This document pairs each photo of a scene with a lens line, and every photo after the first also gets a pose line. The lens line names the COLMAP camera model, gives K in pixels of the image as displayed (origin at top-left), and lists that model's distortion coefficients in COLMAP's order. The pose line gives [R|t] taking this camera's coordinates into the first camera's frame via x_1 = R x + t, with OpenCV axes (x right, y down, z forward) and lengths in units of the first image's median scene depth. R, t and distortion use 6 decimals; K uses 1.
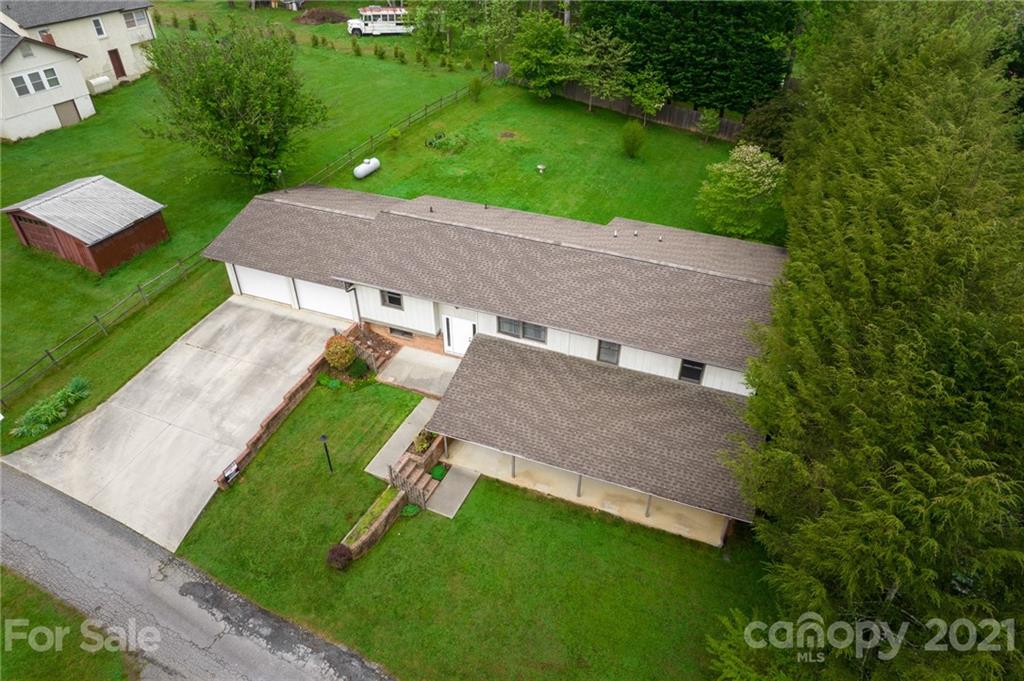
lens RADIAL K [[641.6, 0, 535.9], [0, 641.6, 319.6], [0, 0, 1]] dist [-0.041435, -0.000507]
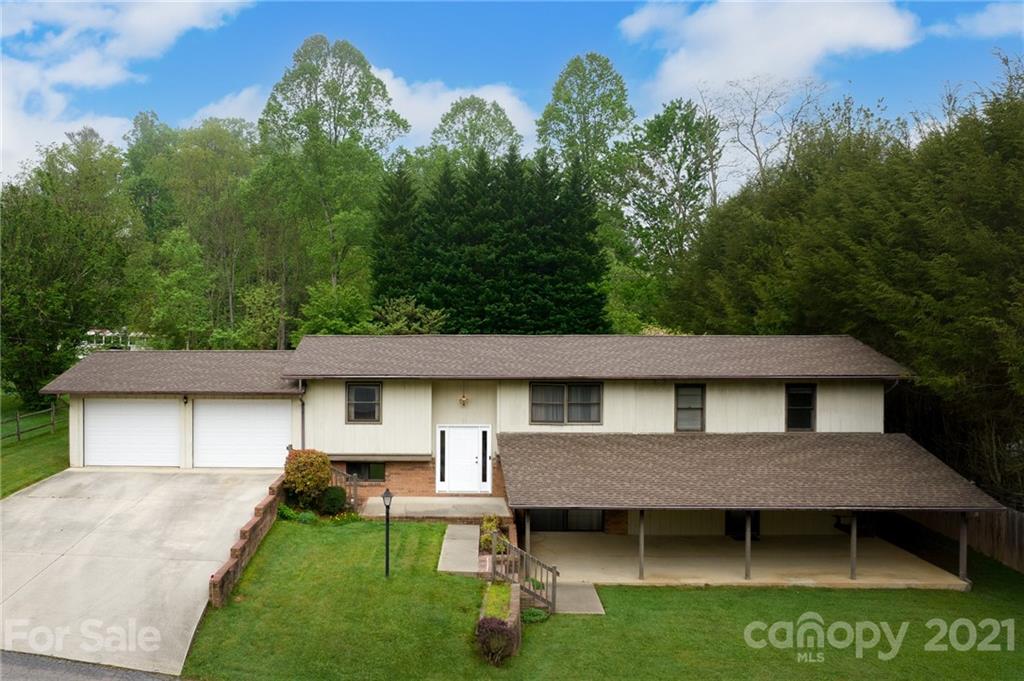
lens RADIAL K [[860.7, 0, 395.4], [0, 860.7, 343.6], [0, 0, 1]] dist [-0.038005, -0.007152]
pose [[0.956074, -0.021333, 0.292348, -0.442133], [0.184993, 0.817553, -0.545330, 0.406178], [-0.227376, 0.575458, 0.785588, 0.210323]]
